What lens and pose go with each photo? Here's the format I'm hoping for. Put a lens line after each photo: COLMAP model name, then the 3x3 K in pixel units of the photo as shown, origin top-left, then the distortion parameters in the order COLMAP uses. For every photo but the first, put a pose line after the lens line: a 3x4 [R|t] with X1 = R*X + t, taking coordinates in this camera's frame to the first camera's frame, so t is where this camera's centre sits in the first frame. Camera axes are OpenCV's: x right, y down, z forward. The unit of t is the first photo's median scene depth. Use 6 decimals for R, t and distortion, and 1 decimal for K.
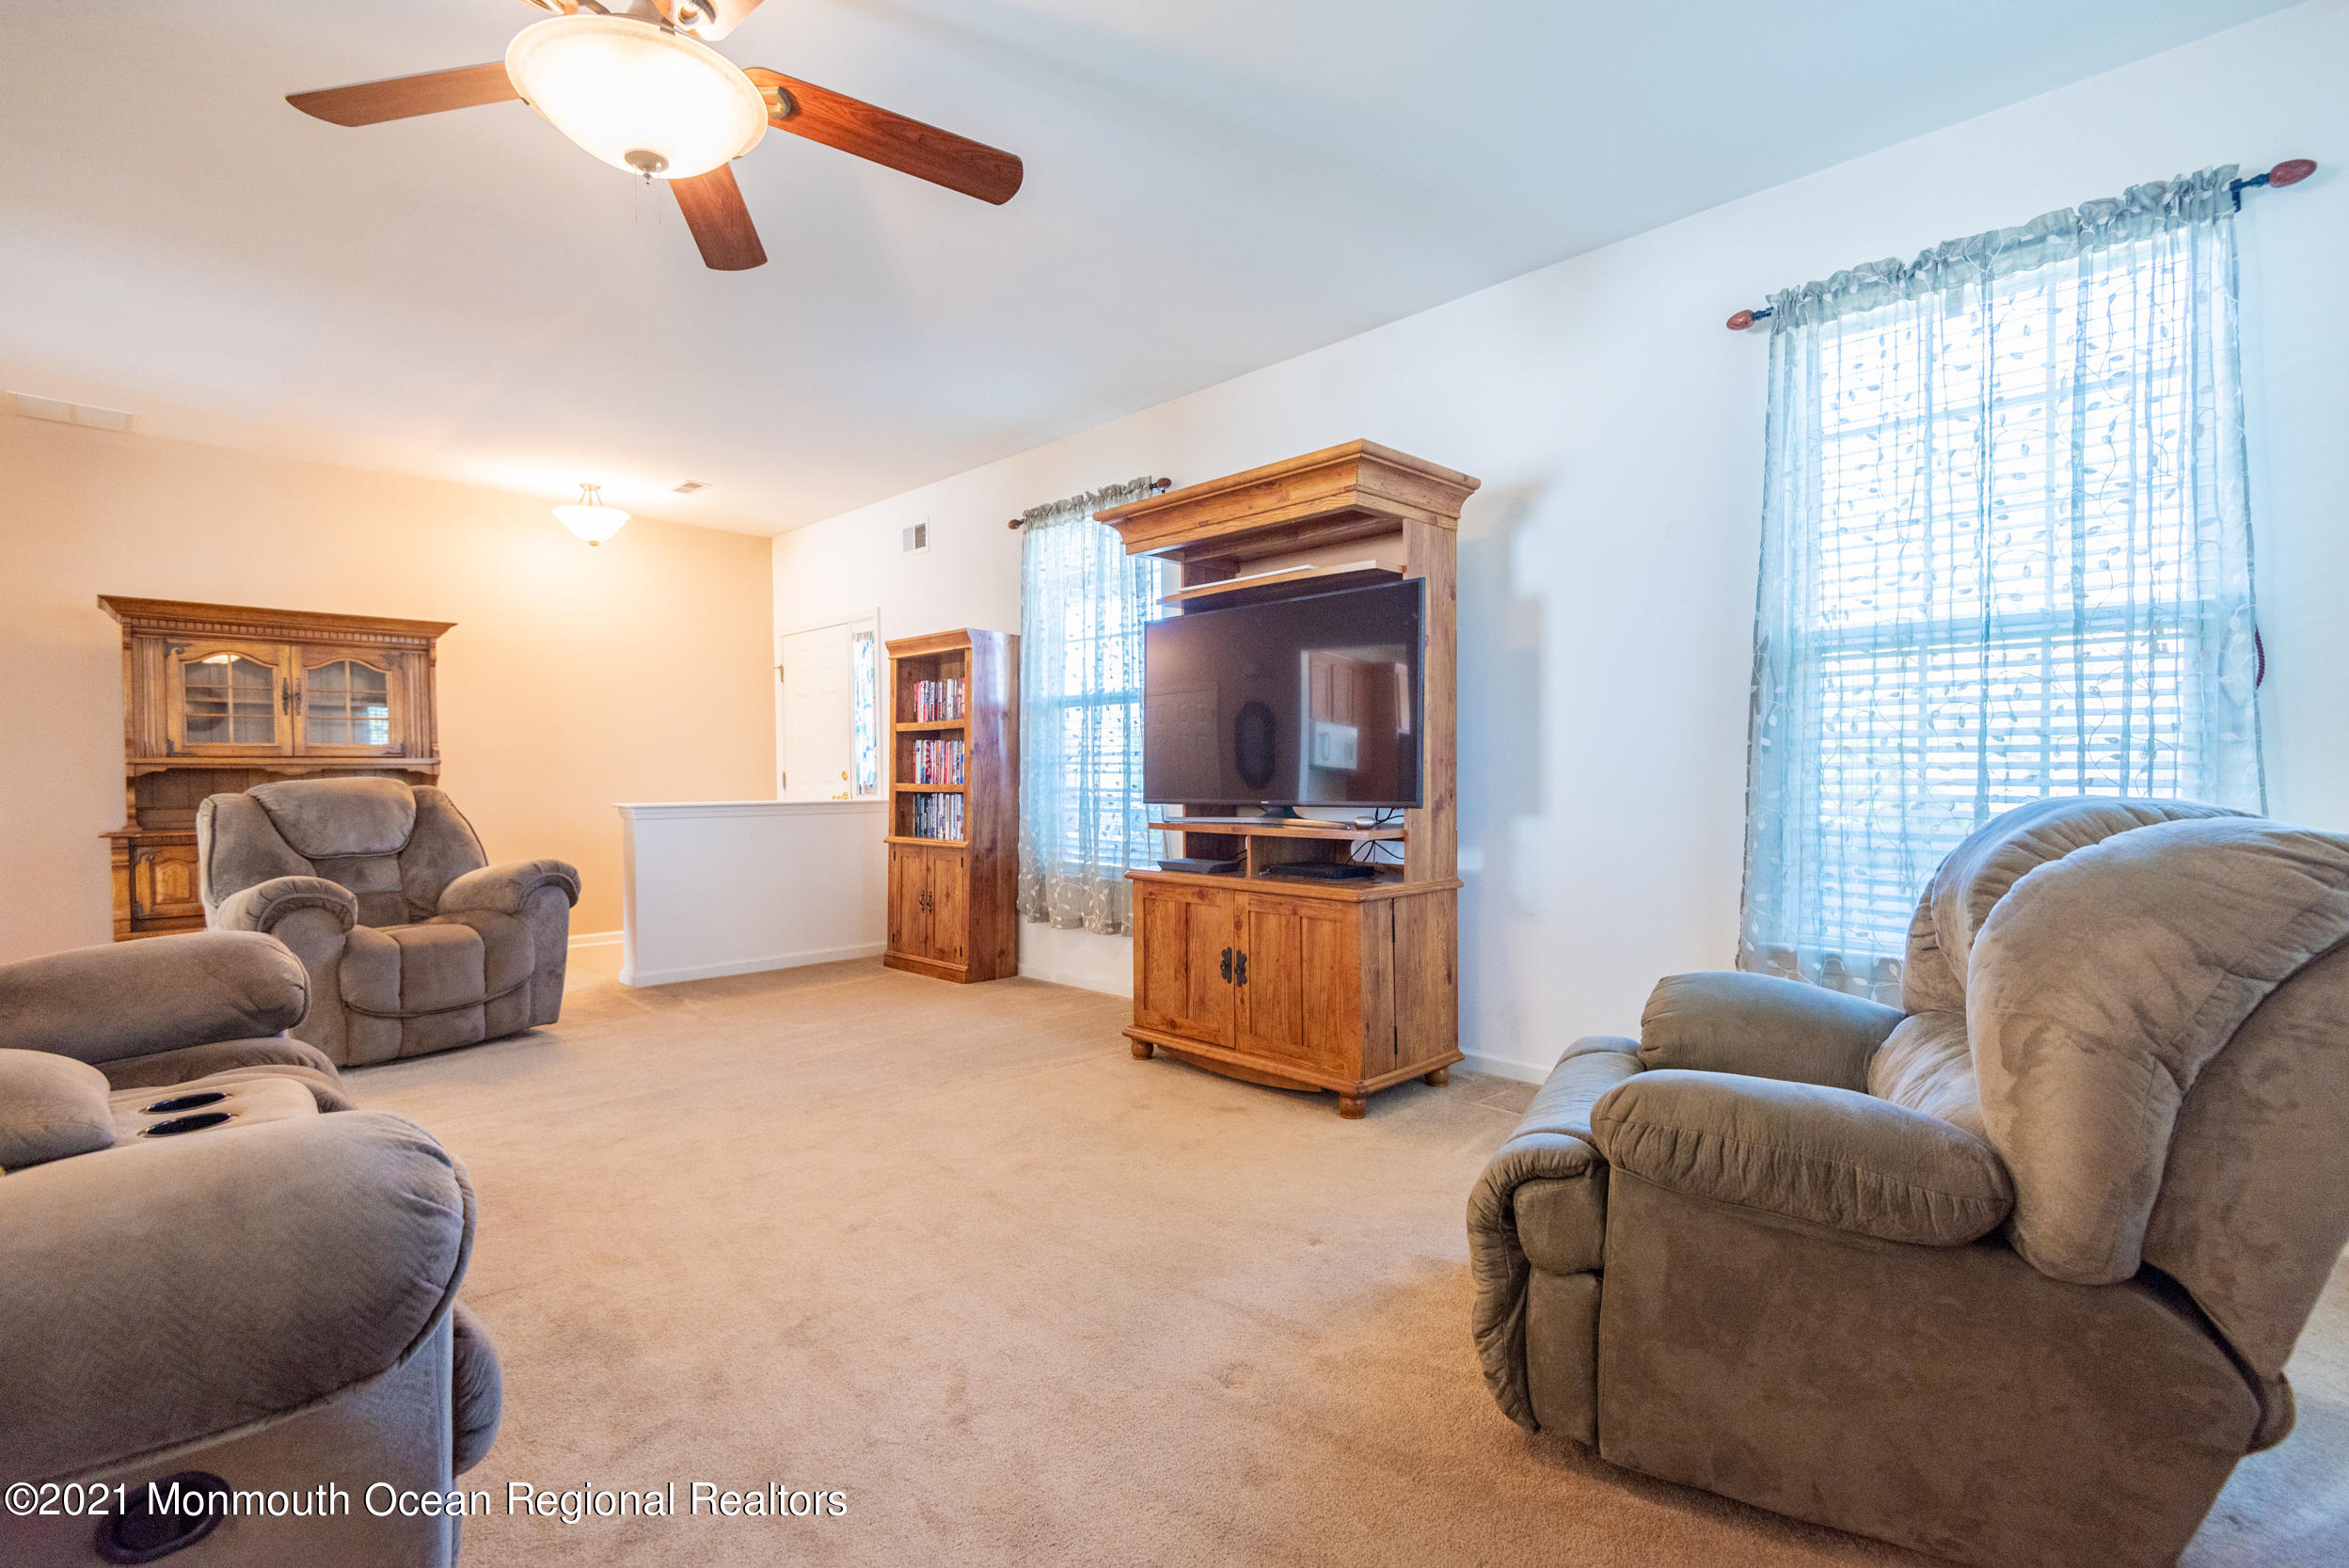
lens RADIAL K [[1053.7, 0, 1174.4], [0, 1053.7, 780.5], [0, 0, 1]] dist [0.040388, -0.026875]
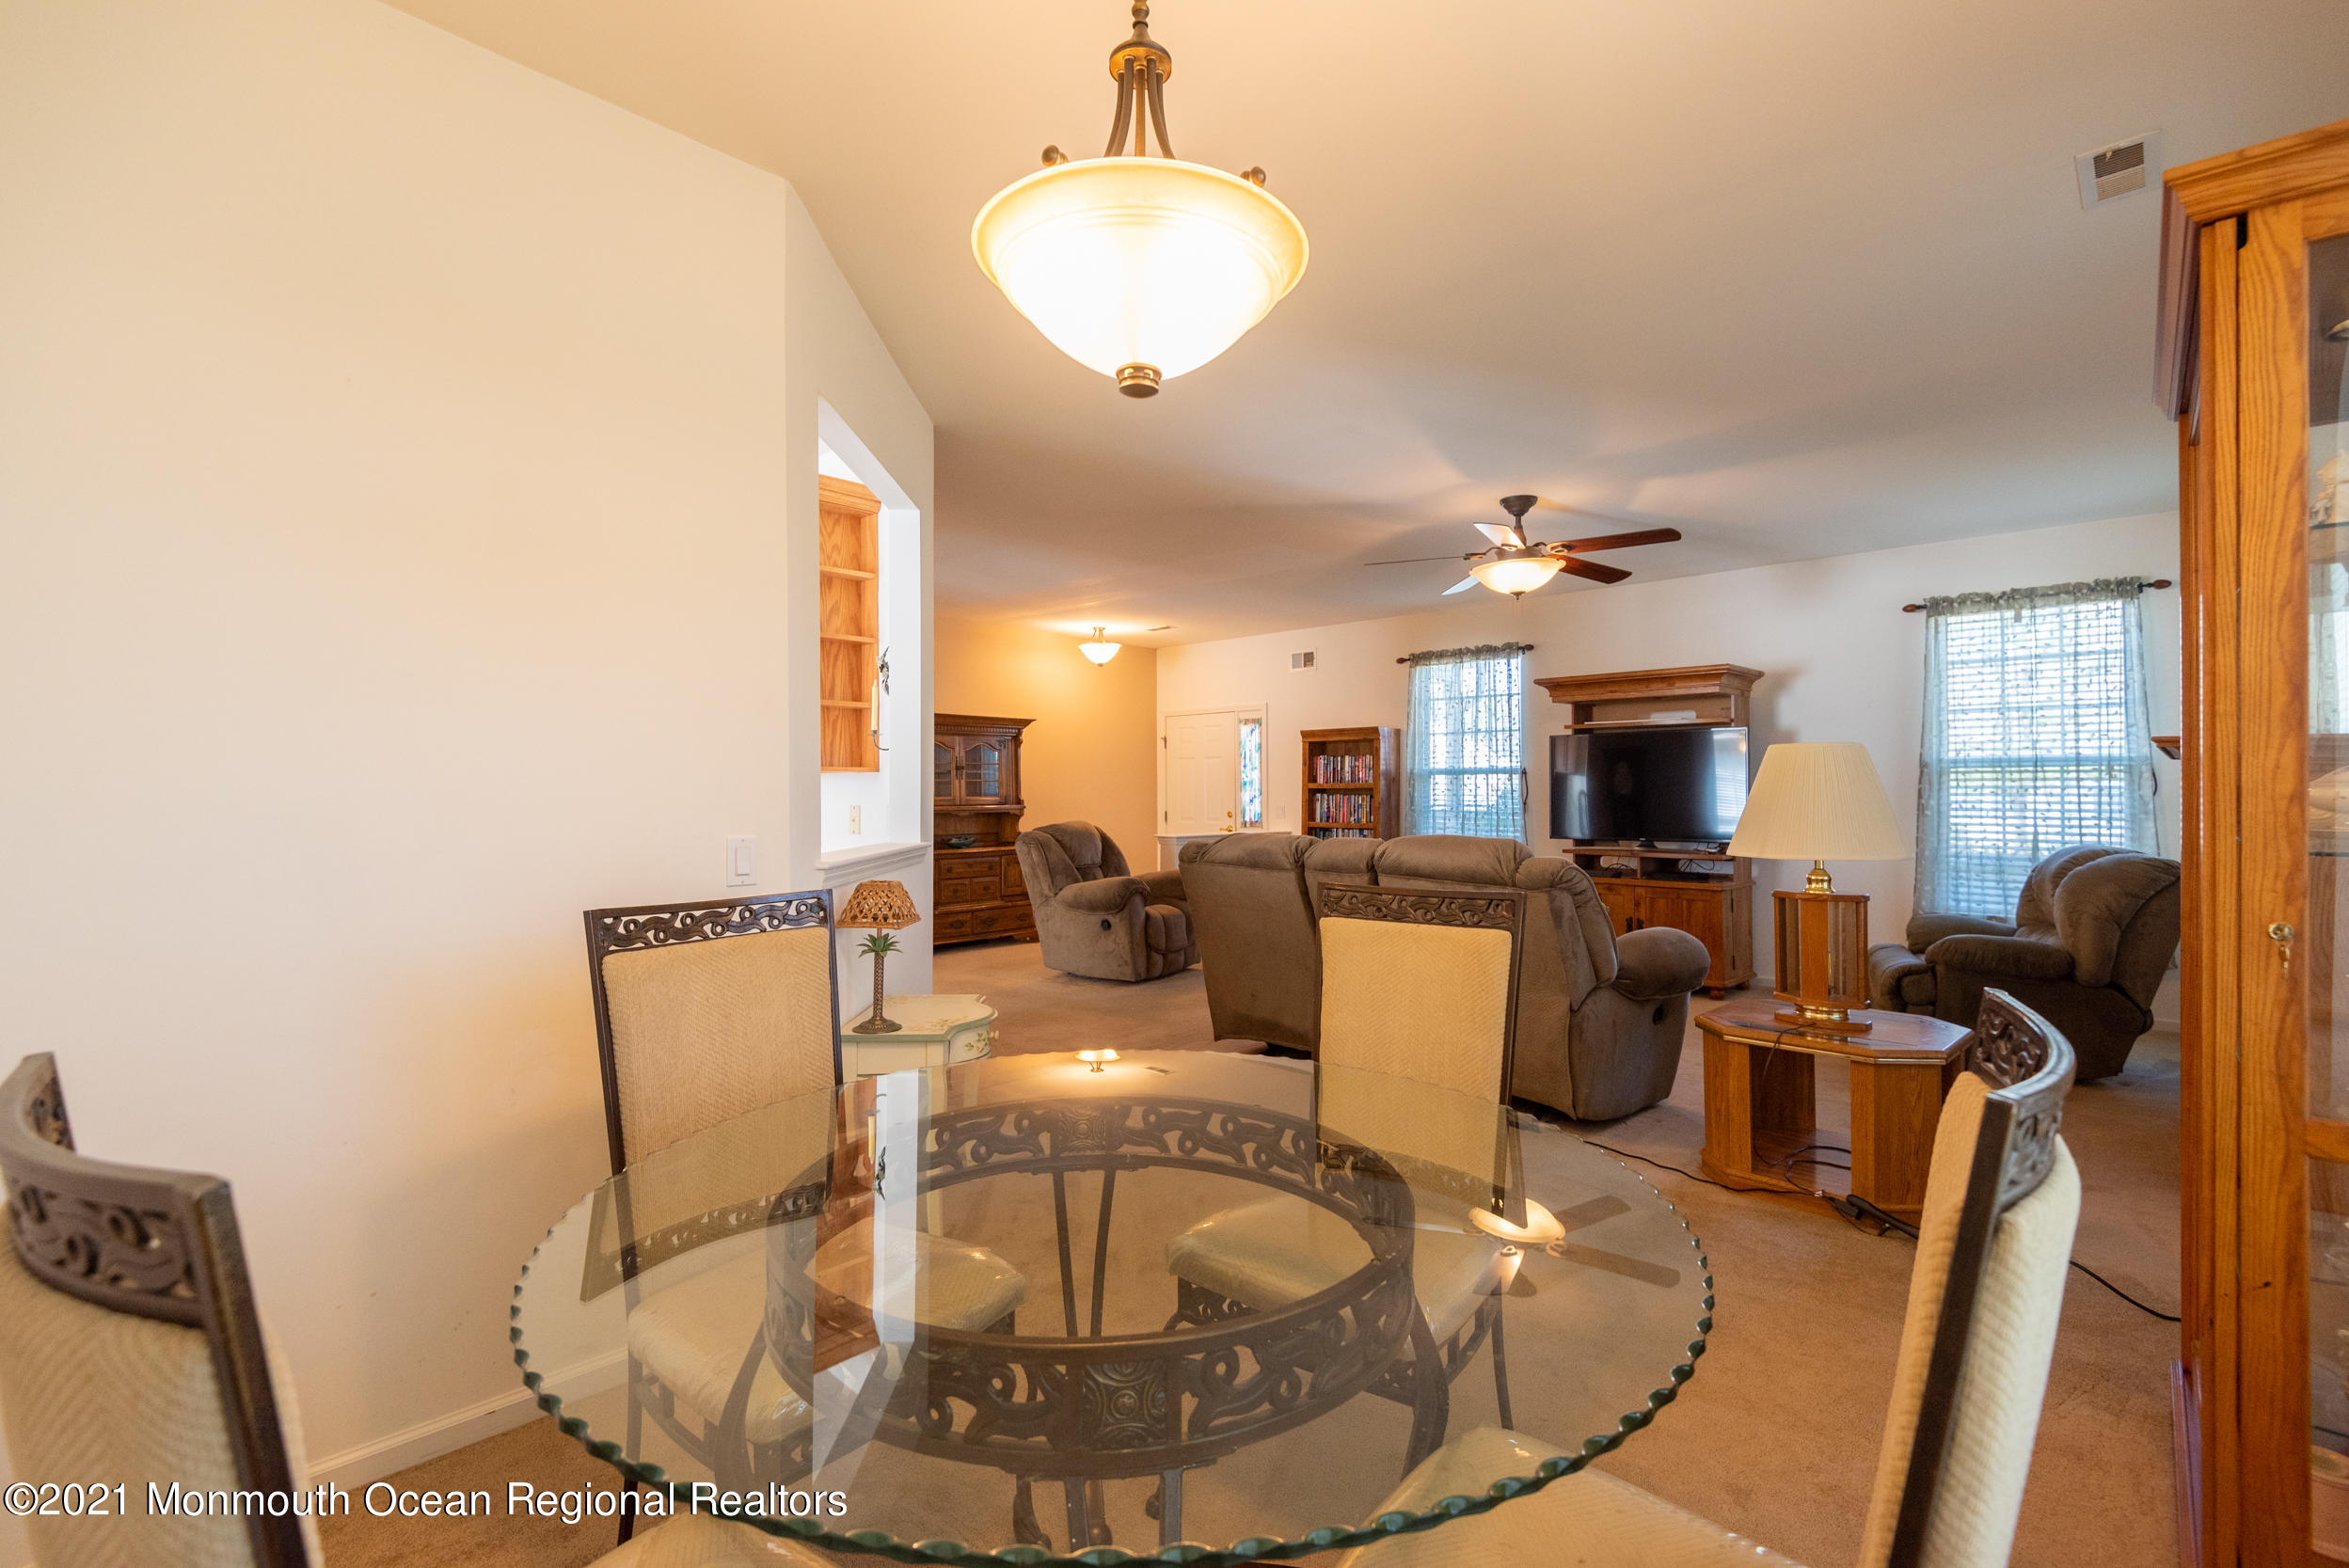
lens RADIAL K [[1054.1, 0, 1178.6], [0, 1054.1, 775.9], [0, 0, 1]] dist [0.044164, -0.031875]
pose [[0.999770, 0.001591, 0.021377, -0.931470], [-0.001092, 0.999727, -0.023344, -0.056302], [-0.021408, 0.023315, 0.999499, -1.029646]]
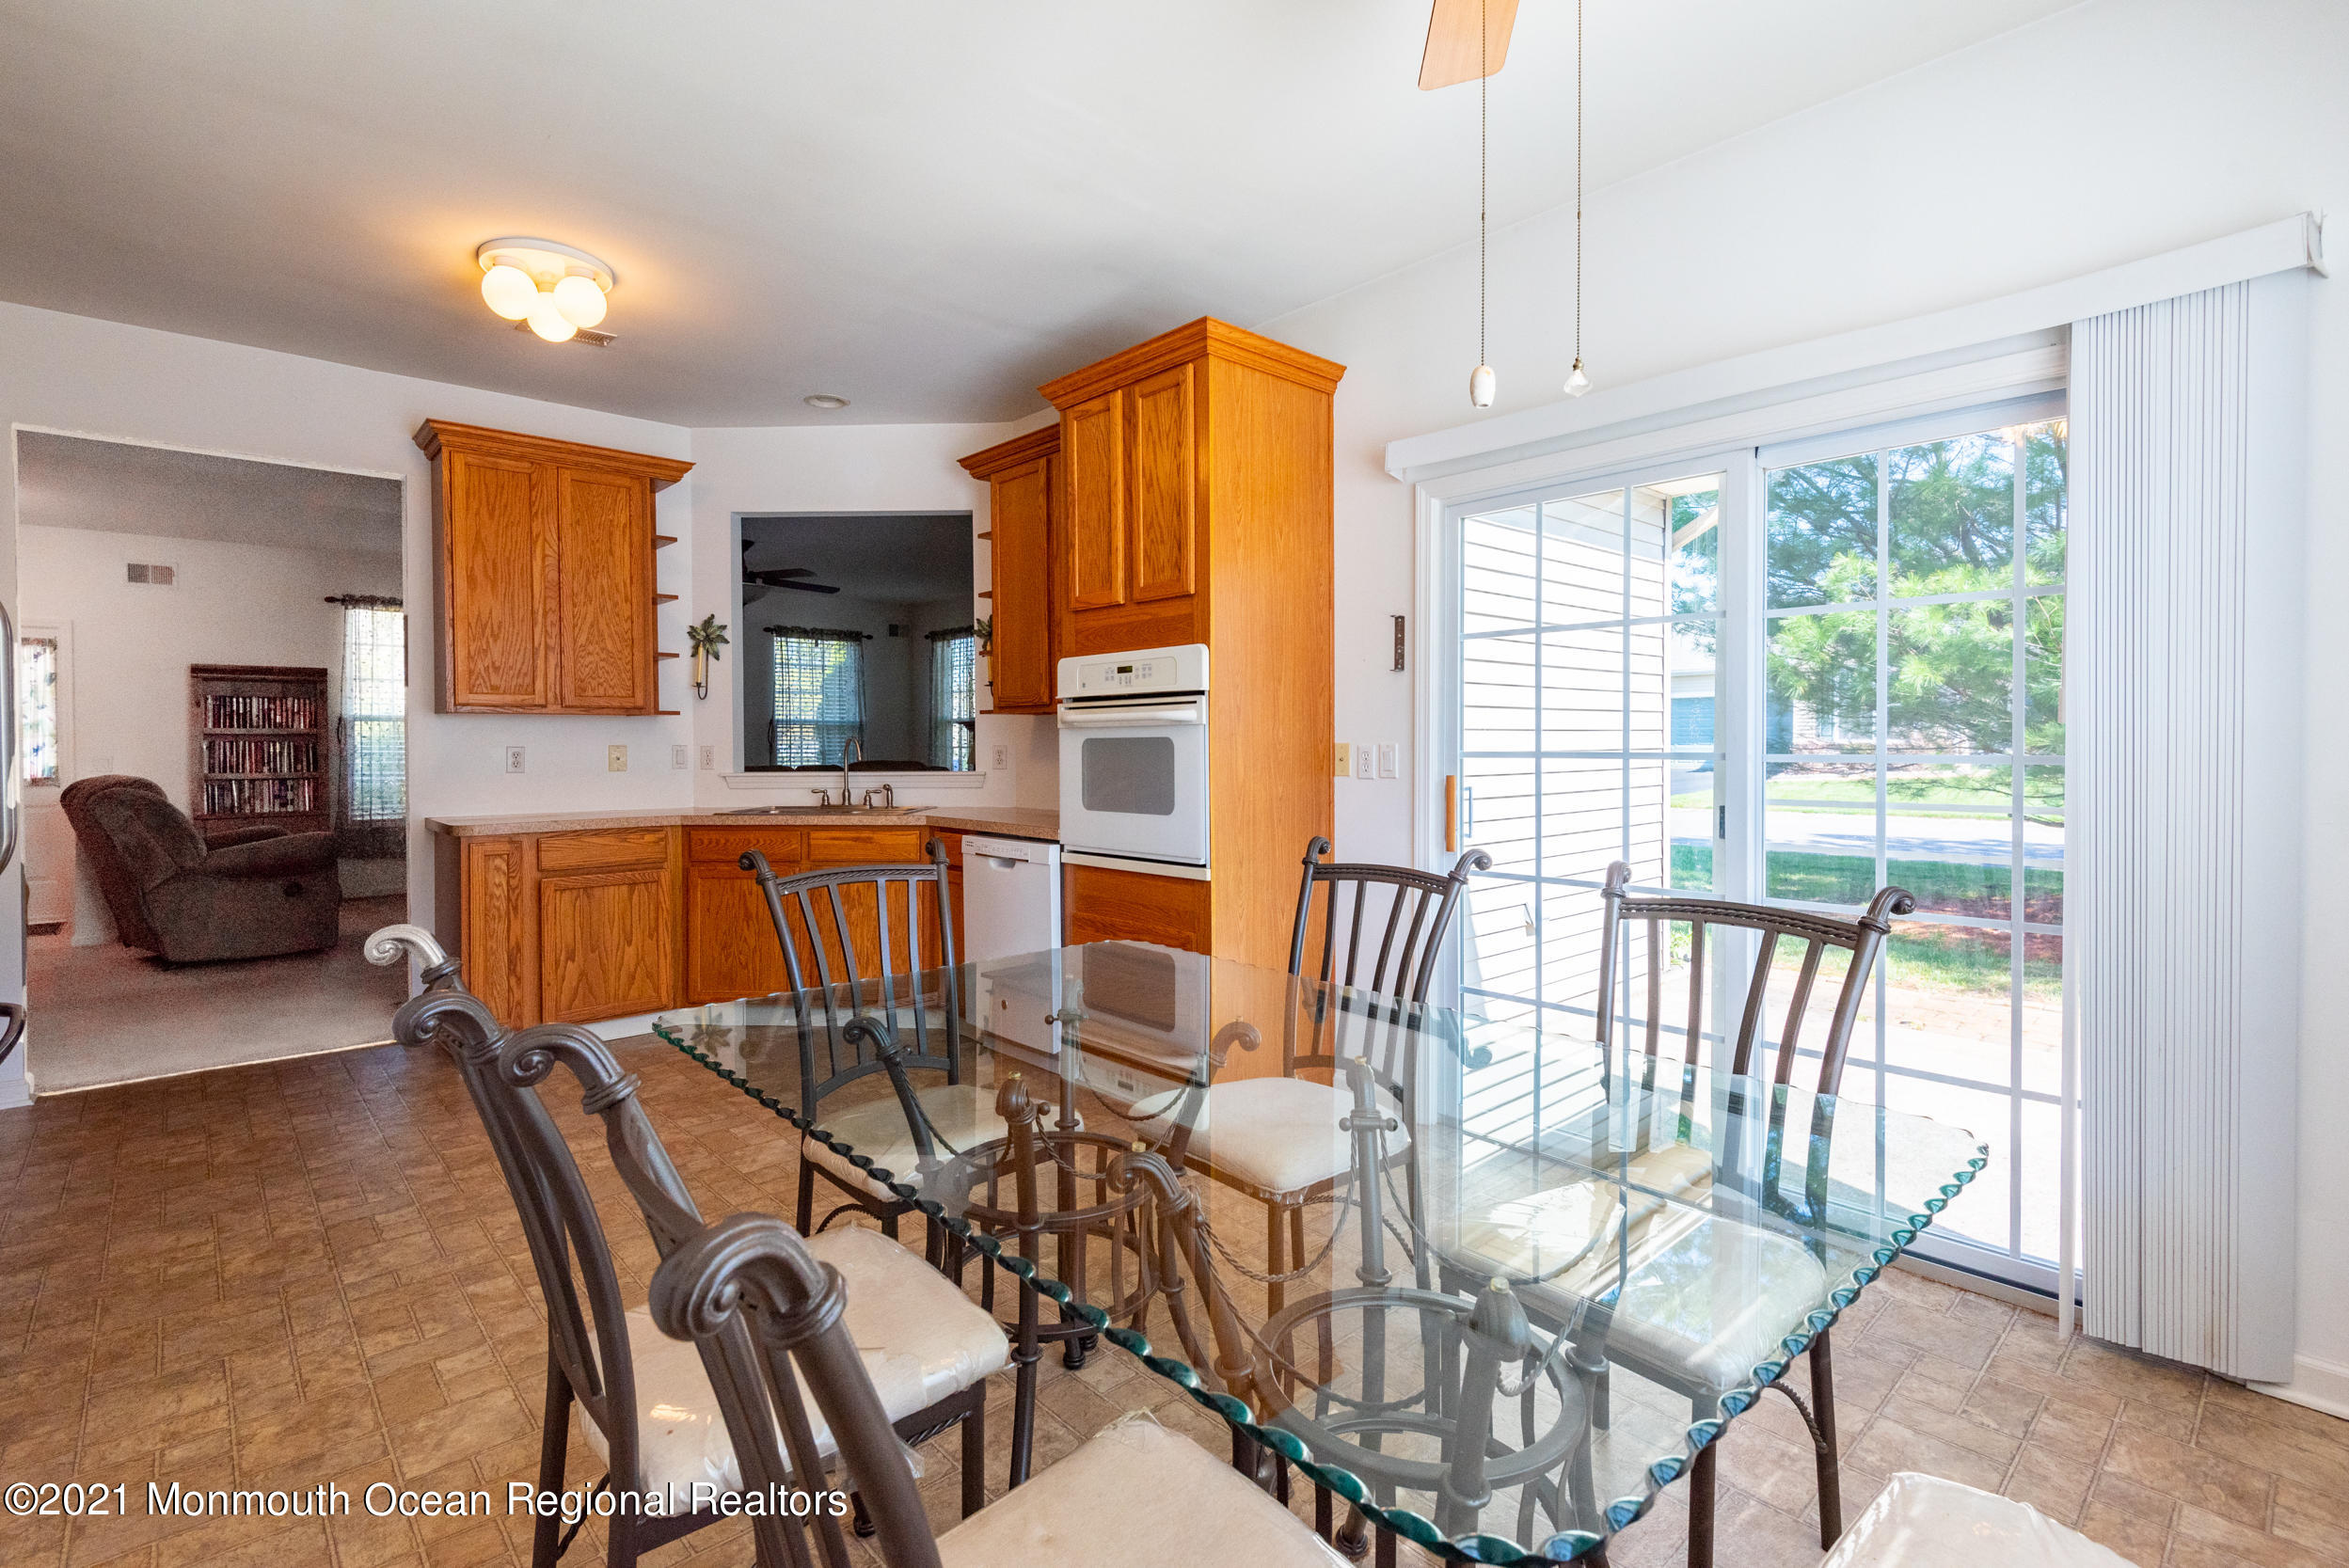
lens RADIAL K [[1068.1, 0, 1175.2], [0, 1068.1, 762.4], [0, 0, 1]] dist [0.013154, -0.012324]
pose [[0.048026, -0.017031, 0.998701, -2.908302], [0.009412, 0.999818, 0.016597, -0.044408], [-0.998802, 0.008603, 0.048178, -0.482229]]
